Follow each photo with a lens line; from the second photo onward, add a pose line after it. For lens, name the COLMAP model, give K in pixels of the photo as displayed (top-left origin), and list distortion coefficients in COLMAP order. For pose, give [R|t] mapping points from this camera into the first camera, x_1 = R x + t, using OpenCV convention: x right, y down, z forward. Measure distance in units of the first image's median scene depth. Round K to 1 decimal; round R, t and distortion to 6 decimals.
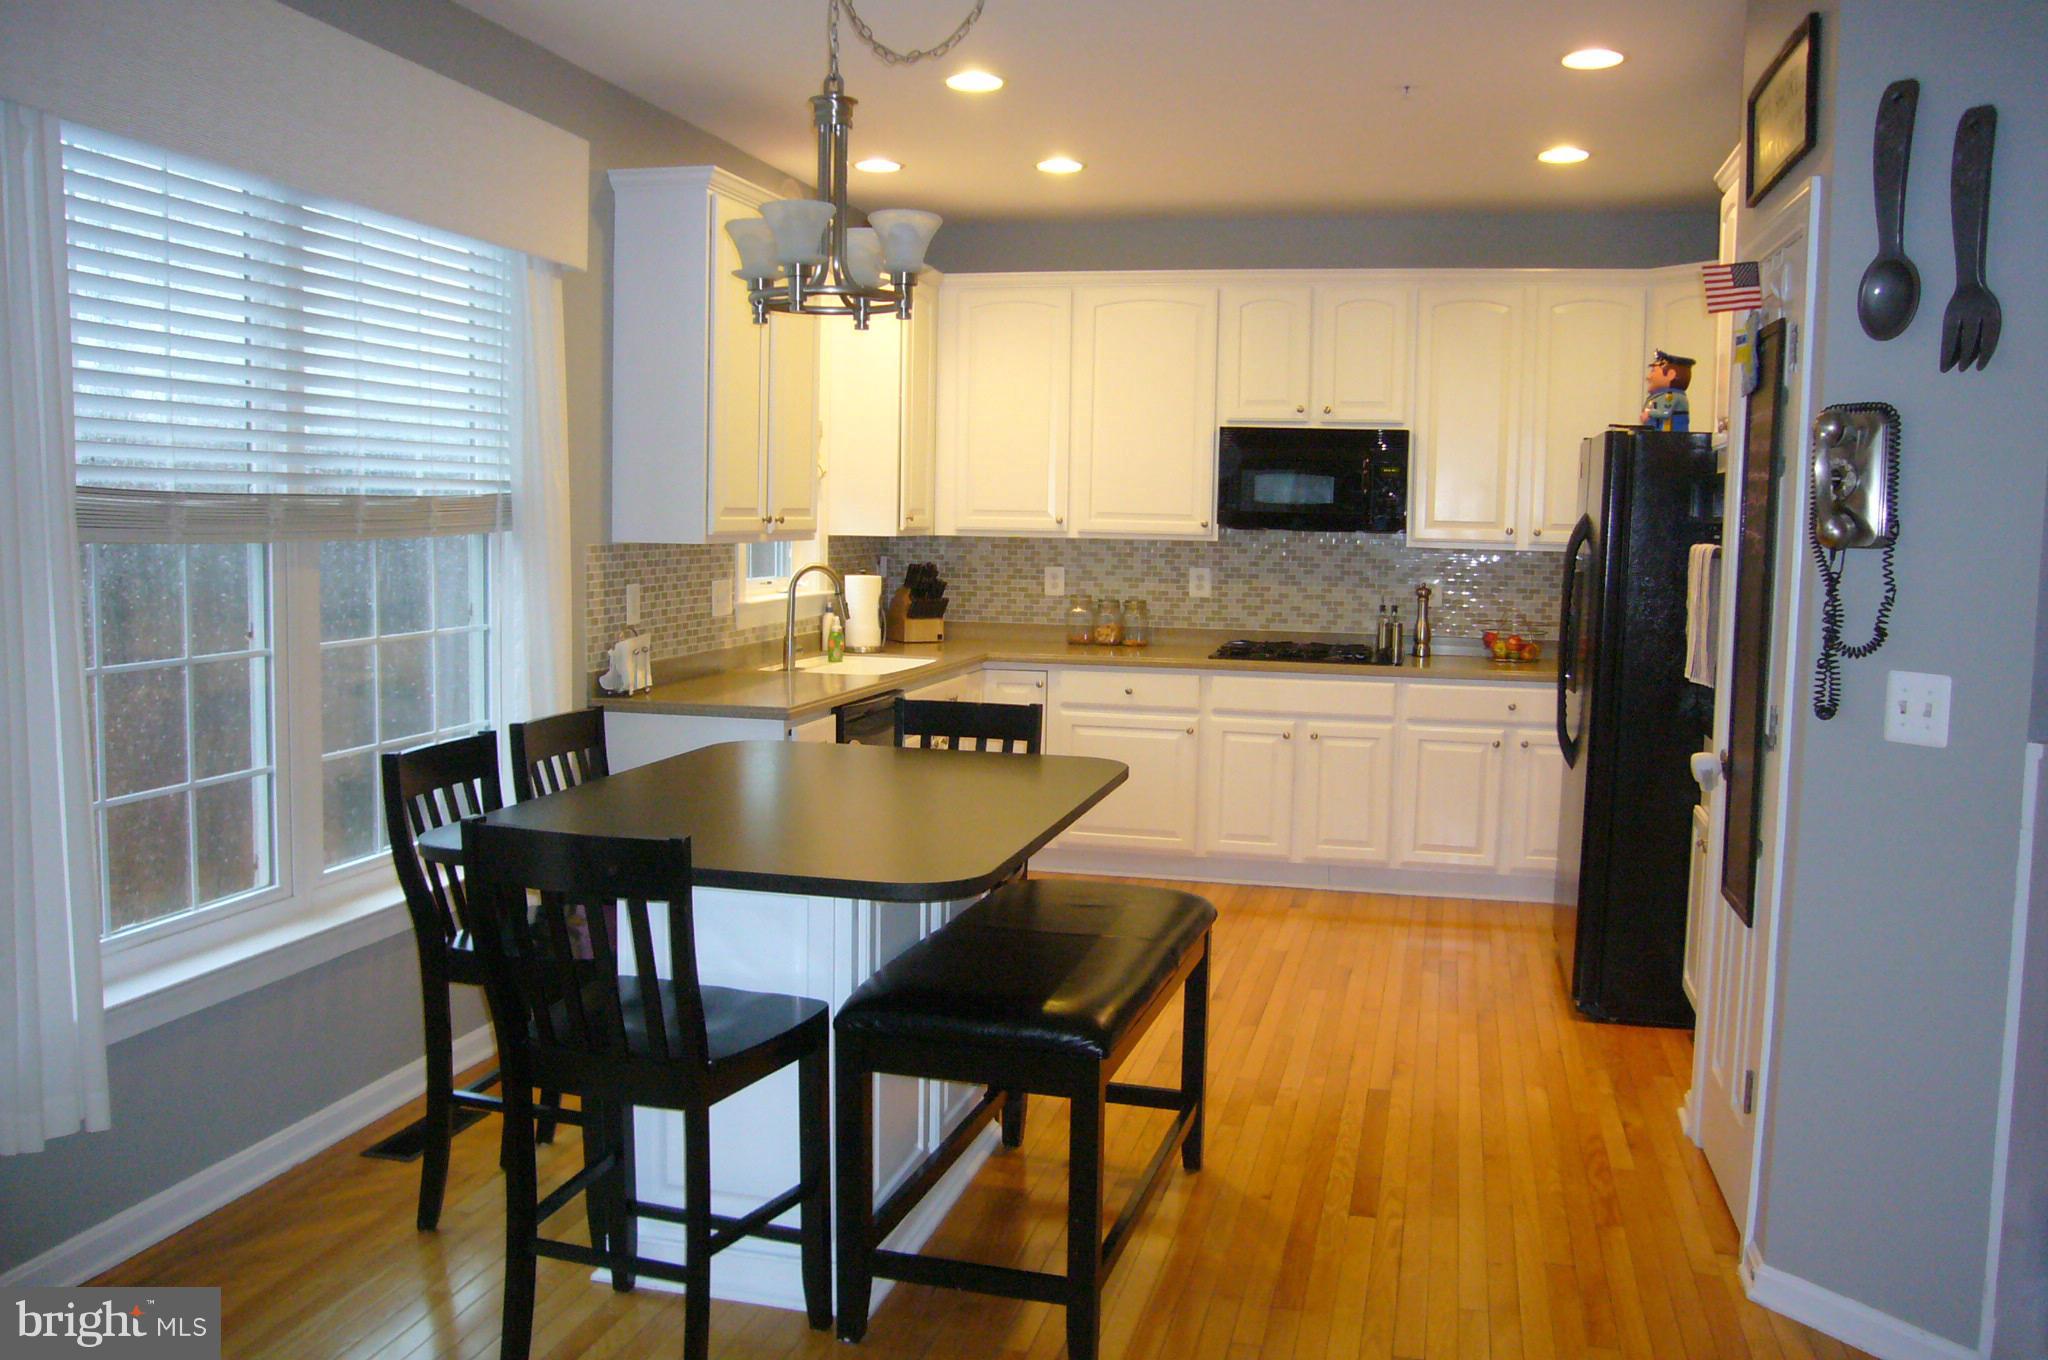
lens RADIAL K [[1711.9, 0, 1020.8], [0, 1711.9, 683.9], [0, 0, 1]] dist [-0.086561, 0.066624]
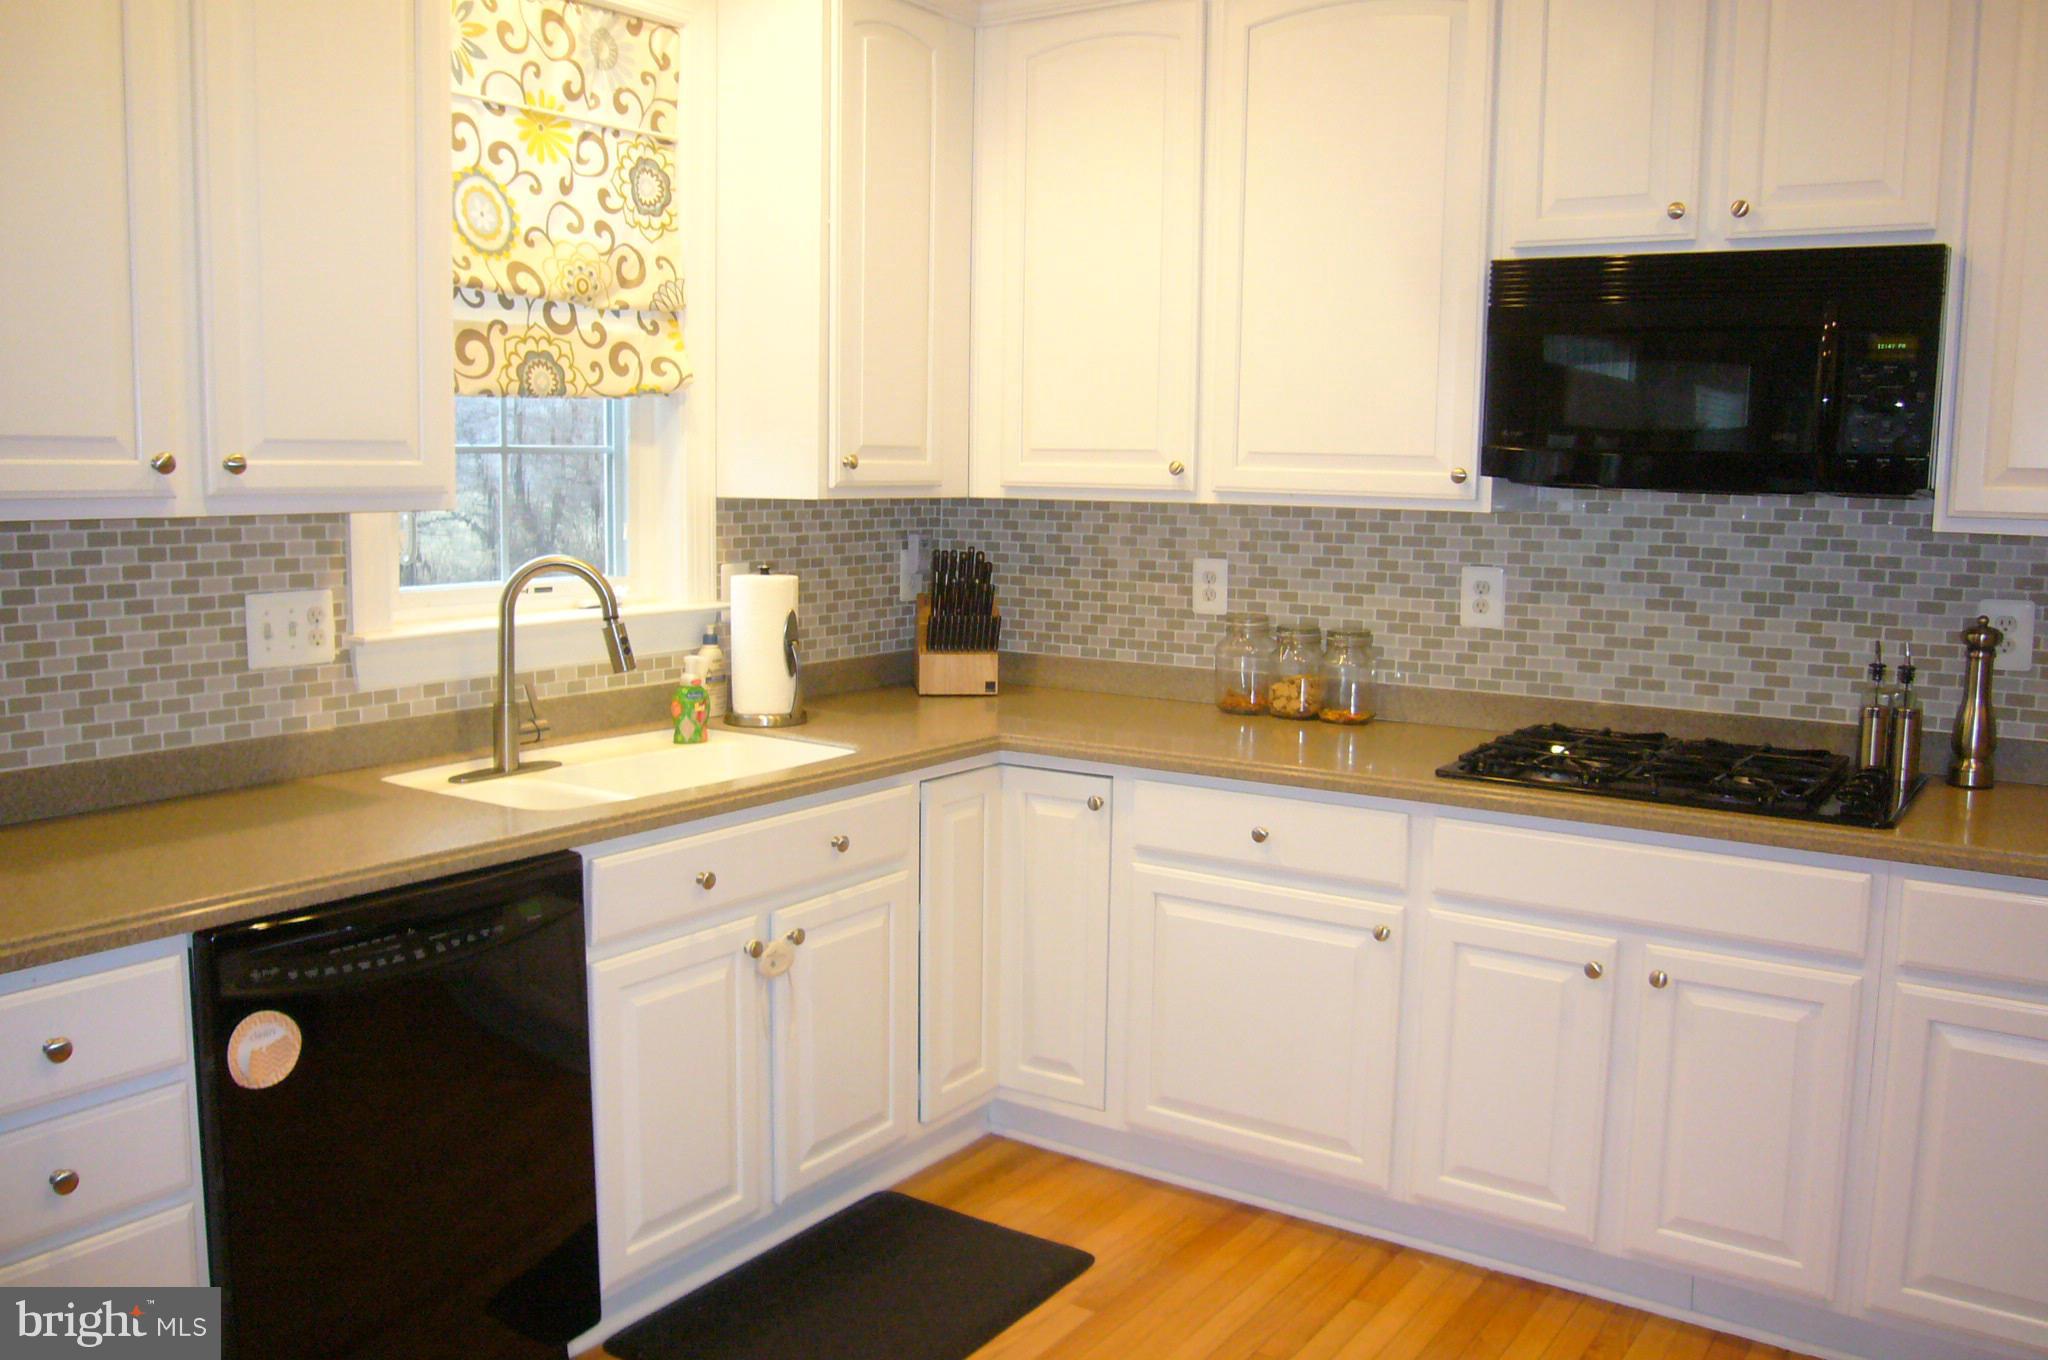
lens RADIAL K [[1711.9, 0, 1025.6], [0, 1711.9, 685.5], [0, 0, 1]] dist [-0.086561, 0.066624]
pose [[0.940837, 0.040433, -0.336438, 0.150160], [-0.032002, 0.999020, 0.030570, -0.046161], [0.337345, -0.017995, 0.941209, 0.514890]]
